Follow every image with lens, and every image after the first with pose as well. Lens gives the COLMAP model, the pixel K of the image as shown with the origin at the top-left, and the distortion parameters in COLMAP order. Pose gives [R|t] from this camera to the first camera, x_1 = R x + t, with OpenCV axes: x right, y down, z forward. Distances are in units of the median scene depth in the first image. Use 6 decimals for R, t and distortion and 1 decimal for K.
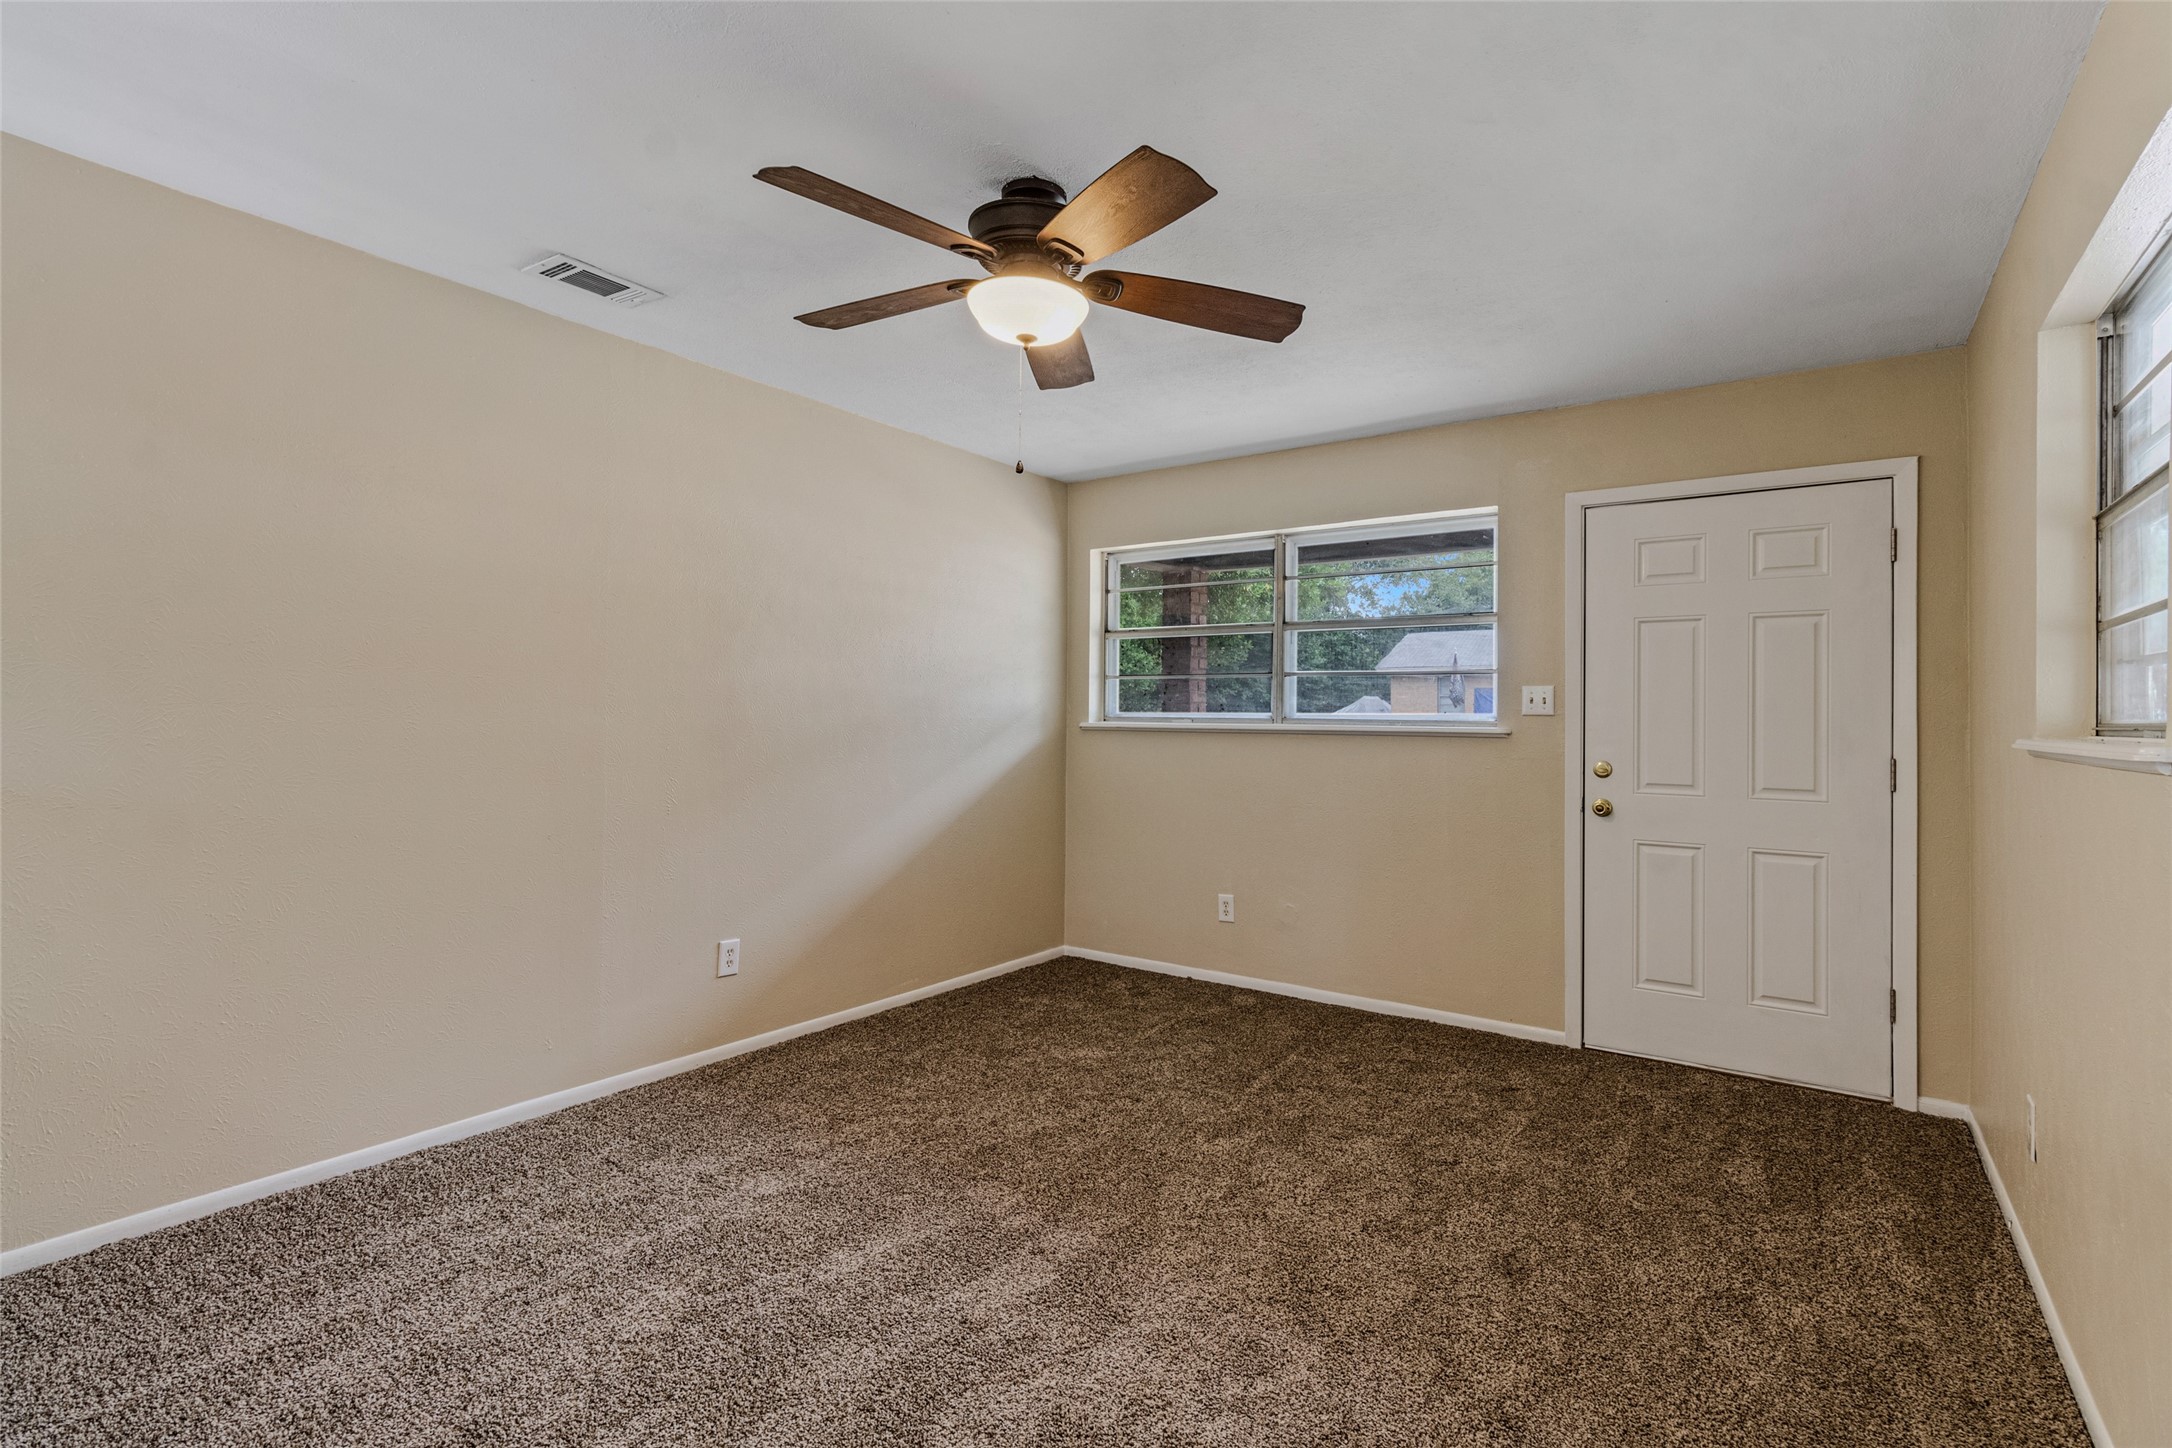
lens RADIAL K [[1011.7, 0, 1094.7], [0, 1011.7, 702.6], [0, 0, 1]] dist [0.002458, -0.000049]
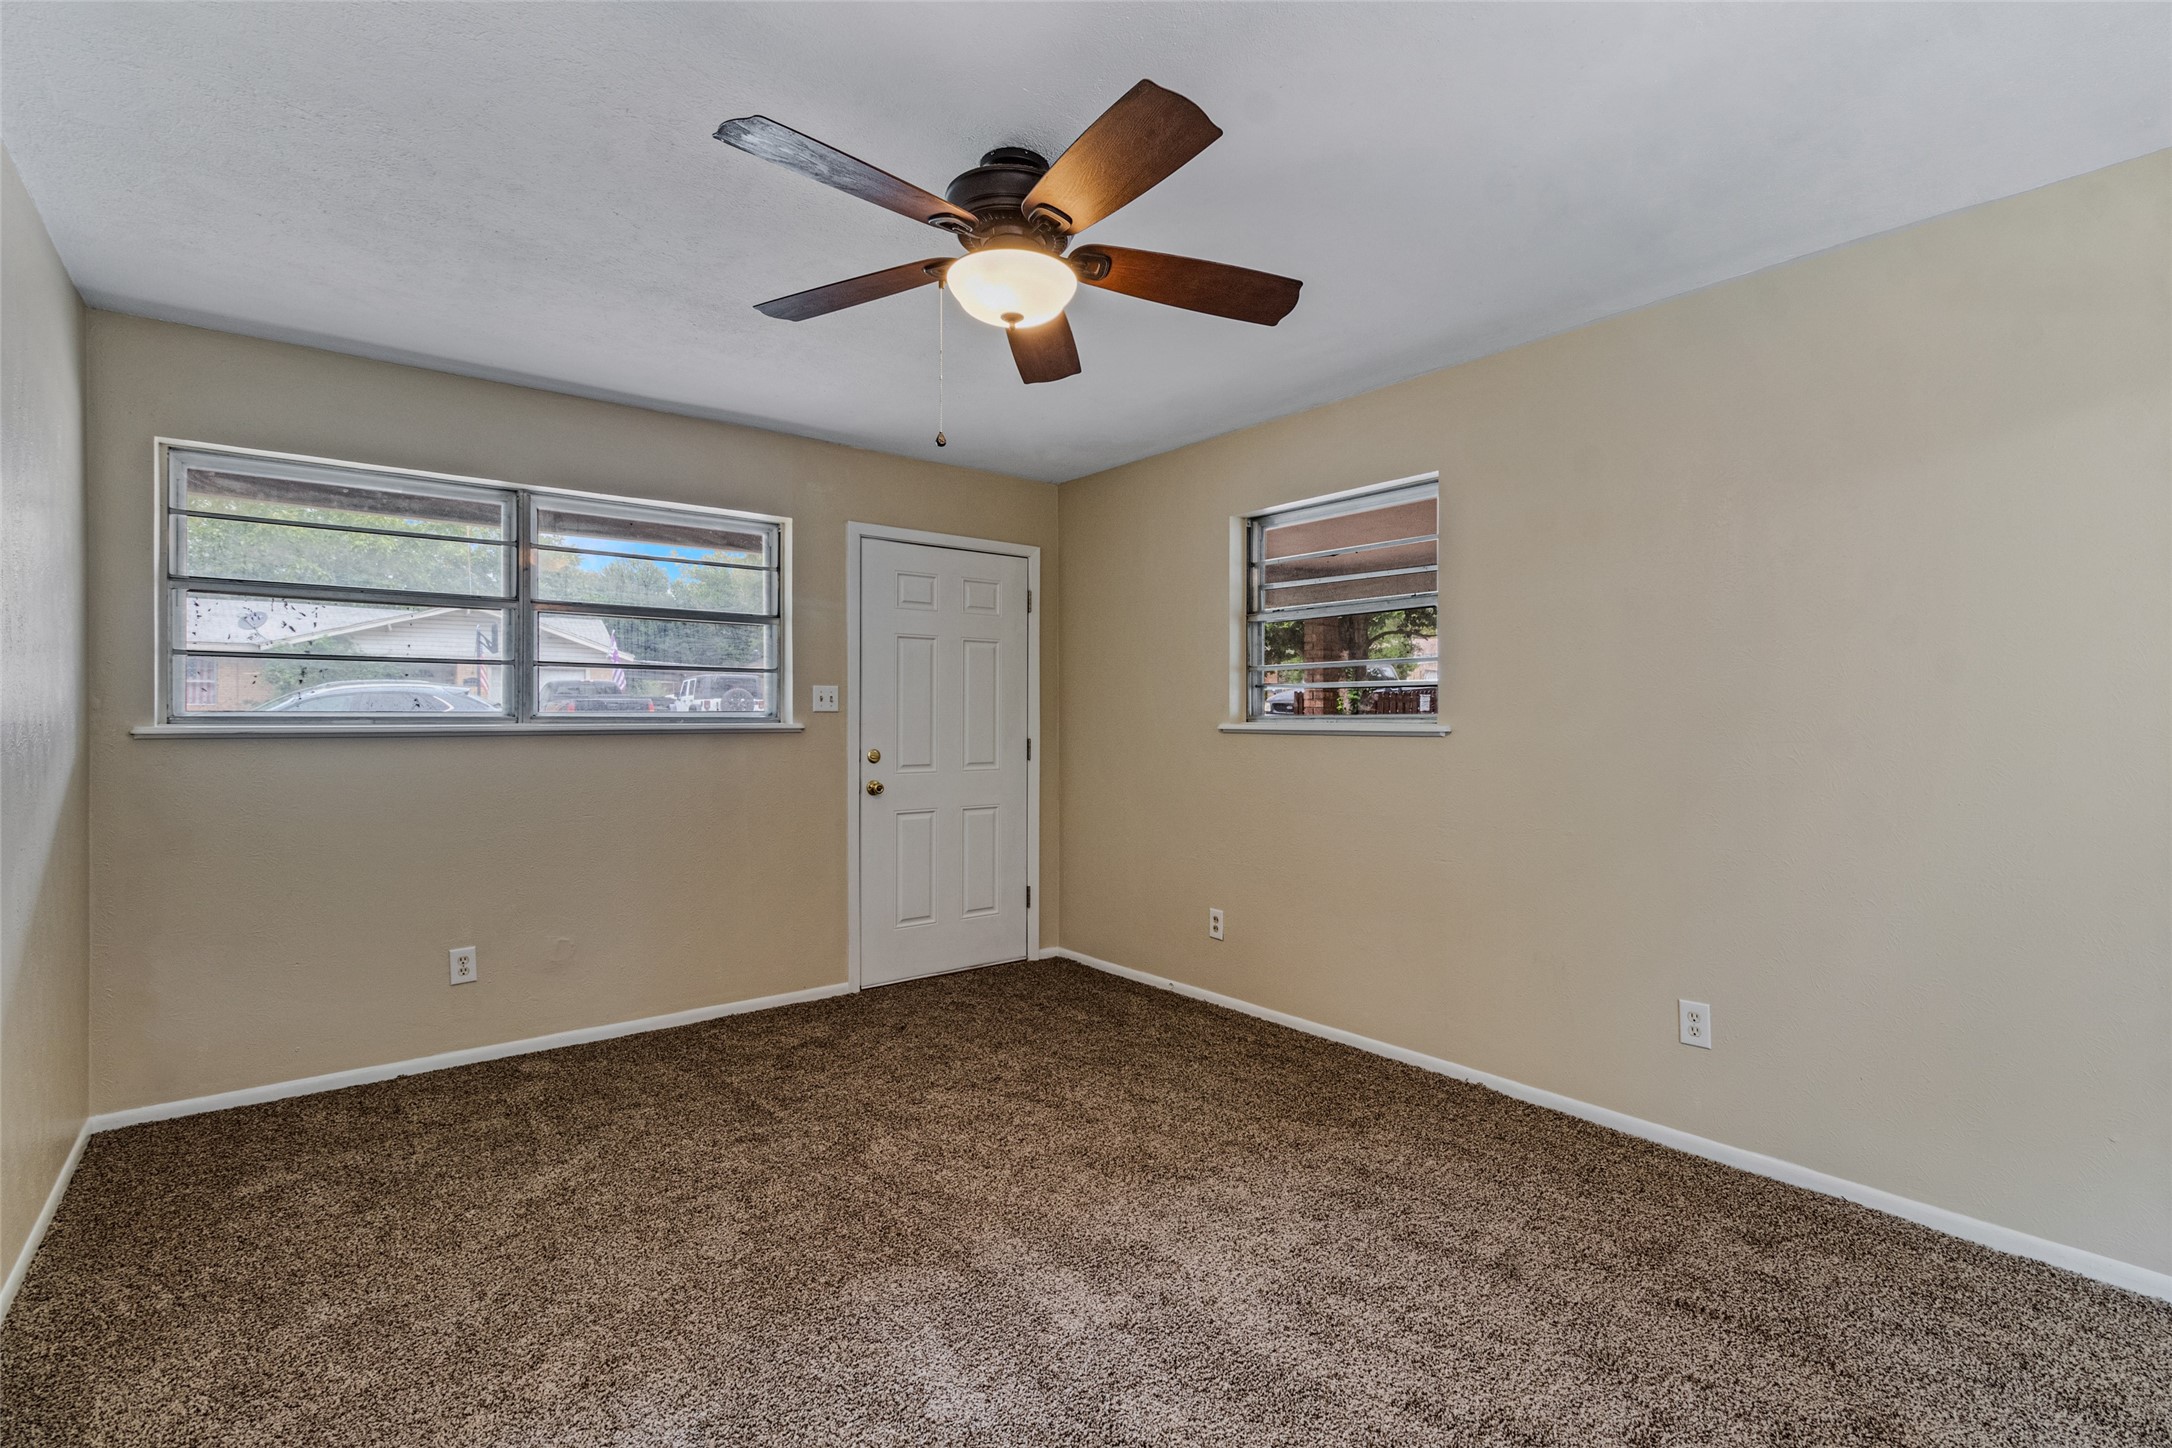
lens RADIAL K [[1011.7, 0, 1094.7], [0, 1011.7, 702.6], [0, 0, 1]] dist [0.002458, -0.000049]
pose [[0.275112, 0.002592, 0.961409, -0.588118], [-0.009838, 0.999952, 0.000119, -0.000746], [-0.961362, -0.009491, 0.275124, 0.409546]]
